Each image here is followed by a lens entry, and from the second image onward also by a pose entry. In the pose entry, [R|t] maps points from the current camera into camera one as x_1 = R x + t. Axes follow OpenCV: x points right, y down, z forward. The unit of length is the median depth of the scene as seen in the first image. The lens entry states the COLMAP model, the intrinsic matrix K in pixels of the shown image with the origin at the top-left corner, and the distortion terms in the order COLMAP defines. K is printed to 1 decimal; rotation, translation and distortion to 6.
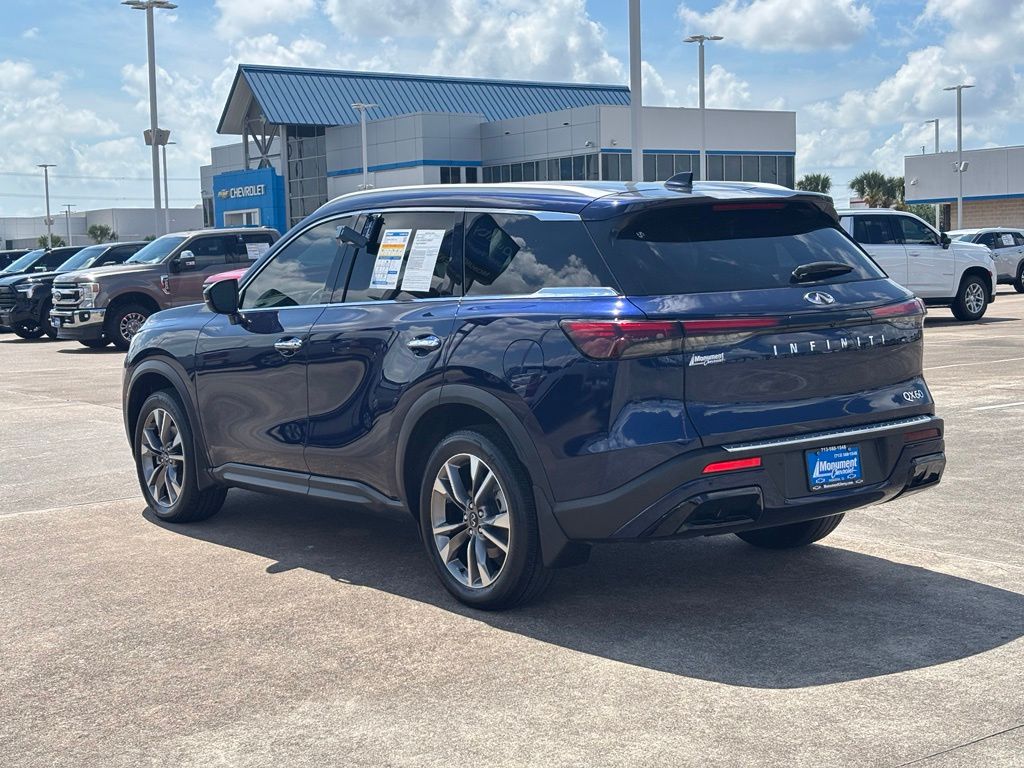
lens RADIAL K [[1543.3, 0, 503.6], [0, 1543.3, 385.2], [0, 0, 1]] dist [0.105513, 0.000000]
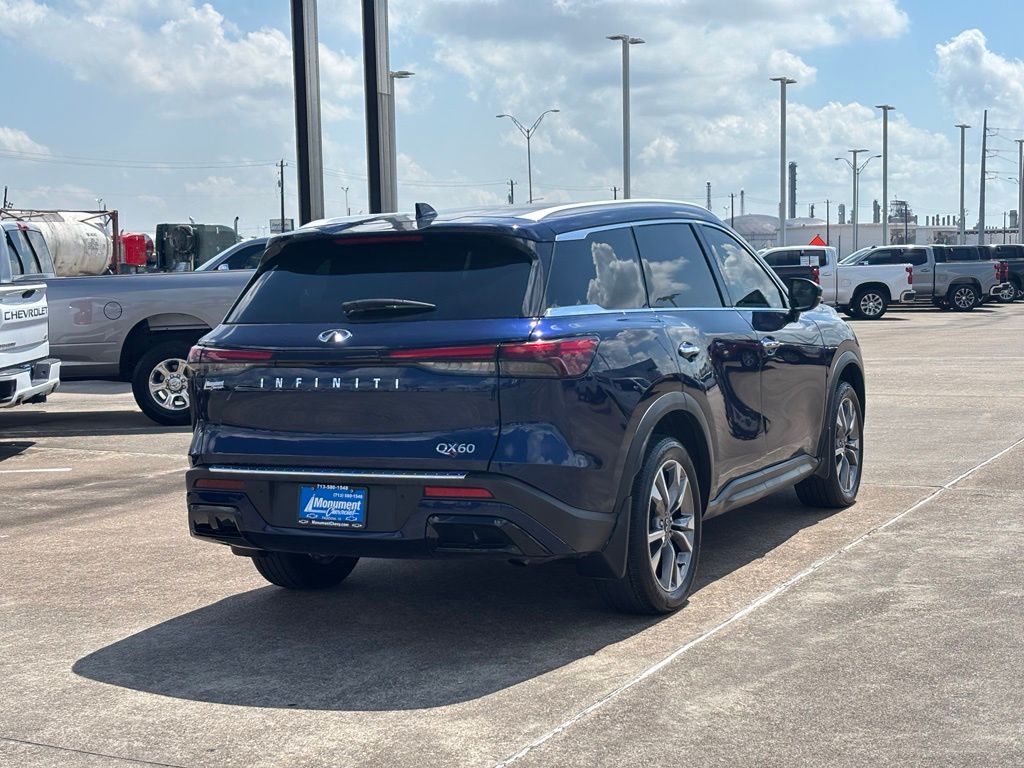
lens RADIAL K [[1545.1, 0, 504.6], [0, 1545.1, 388.2], [0, 0, 1]] dist [0.091996, 0.000000]
pose [[0.442747, 0.090926, -0.892024, 0.812009], [-0.064782, 0.995489, 0.069318, -0.070166], [0.894303, 0.027097, 0.446641, 0.462570]]
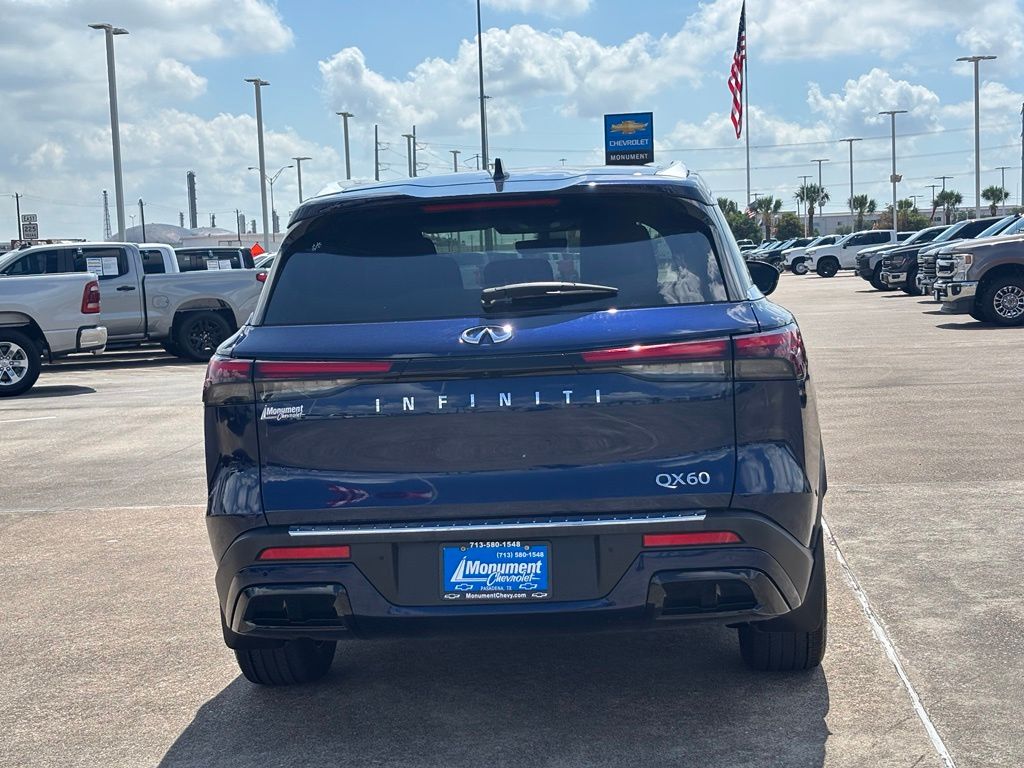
lens RADIAL K [[1545.1, 0, 517.1], [0, 1545.1, 379.3], [0, 0, 1]] dist [0.091996, 0.000000]
pose [[0.749332, 0.053367, -0.660040, 0.490089], [-0.038264, 0.998571, 0.037298, -0.044857], [0.661088, -0.002693, 0.750304, 0.331357]]
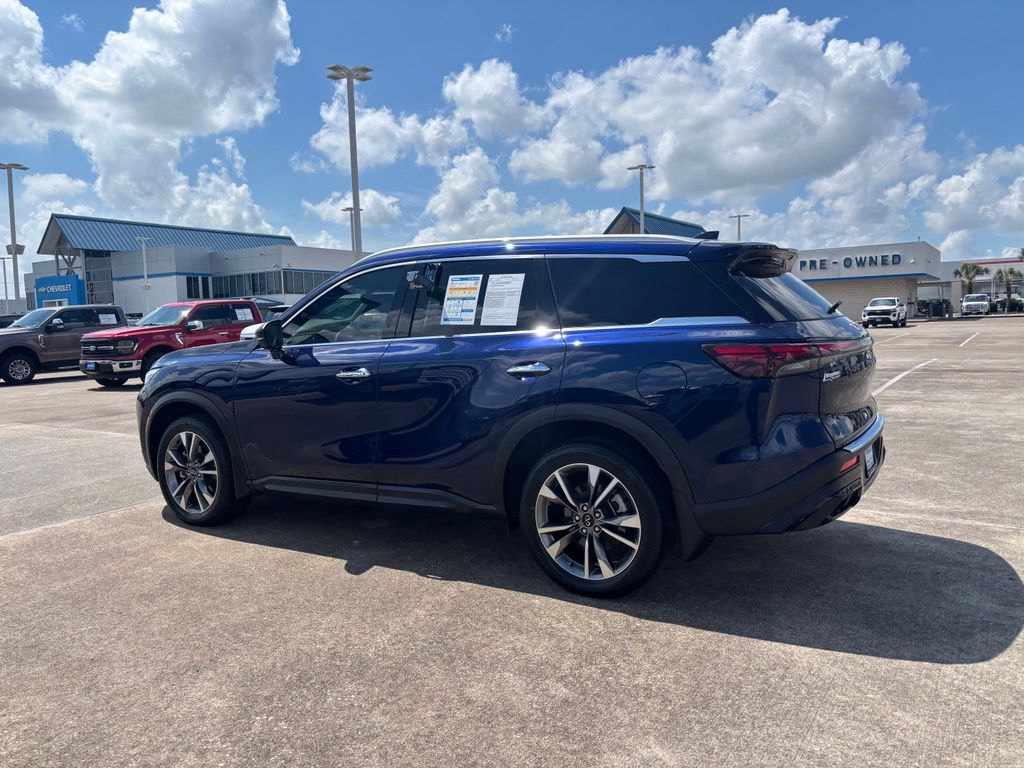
lens RADIAL K [[776.4, 0, 517.0], [0, 776.4, 384.0], [0, 0, 1]] dist [0.026712, -0.009770]
pose [[0.929664, -0.028024, 0.367340, -0.209674], [0.032309, 0.999463, -0.005520, -0.010174], [-0.366988, 0.017000, 0.930070, 0.355924]]
